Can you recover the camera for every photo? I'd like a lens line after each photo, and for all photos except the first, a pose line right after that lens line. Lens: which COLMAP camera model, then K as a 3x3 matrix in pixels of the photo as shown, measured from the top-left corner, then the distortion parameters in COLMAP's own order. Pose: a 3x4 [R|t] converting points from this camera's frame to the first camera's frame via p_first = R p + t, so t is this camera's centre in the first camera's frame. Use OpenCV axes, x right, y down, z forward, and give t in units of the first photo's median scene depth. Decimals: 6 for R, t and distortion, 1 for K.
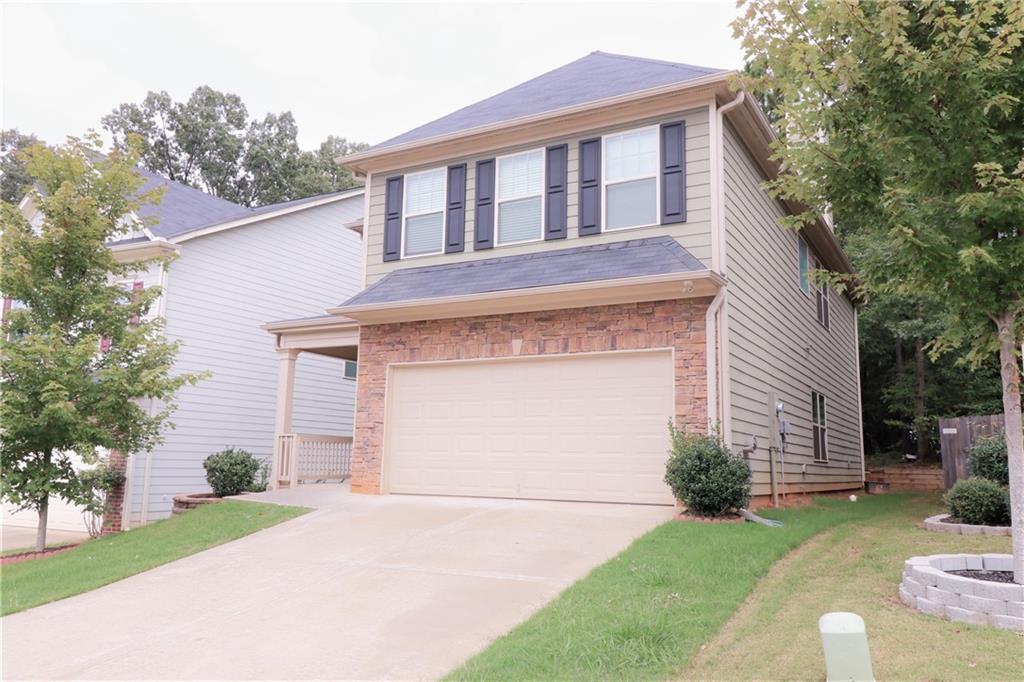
lens RADIAL K [[818.9, 0, 510.8], [0, 818.9, 343.0], [0, 0, 1]] dist [0.008633, -0.000343]
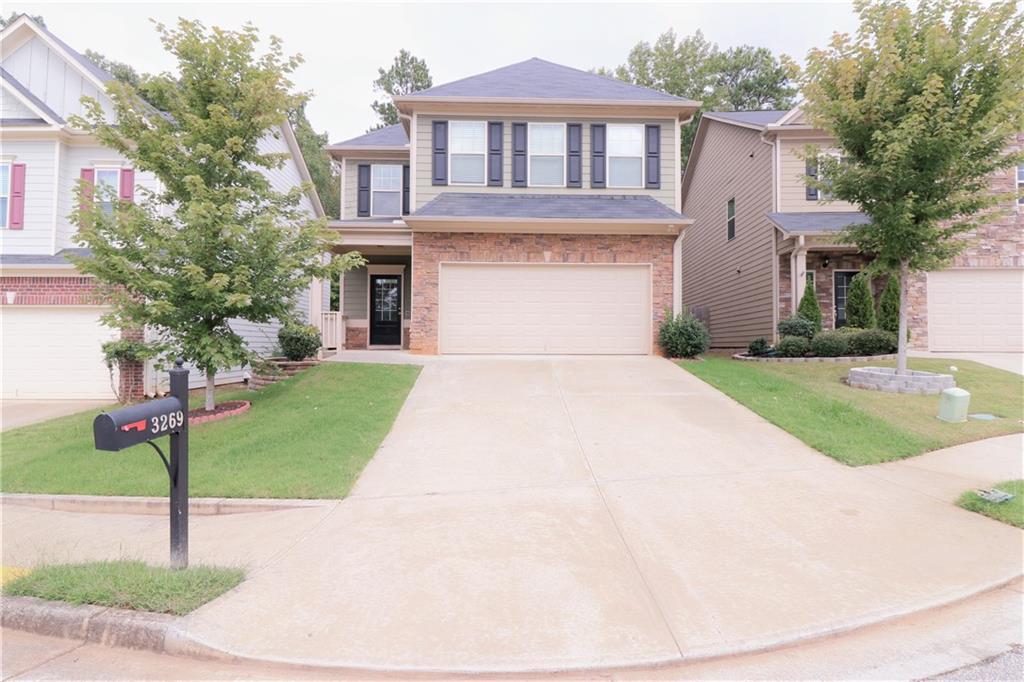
lens RADIAL K [[467.6, 0, 512.0], [0, 467.6, 333.7], [0, 0, 1]] dist [-0.000312, -0.000002]
pose [[0.852773, -0.014475, 0.522081, -0.495541], [-0.065650, 0.988717, 0.134646, 0.033638], [-0.518139, -0.149098, 0.842201, 0.273575]]
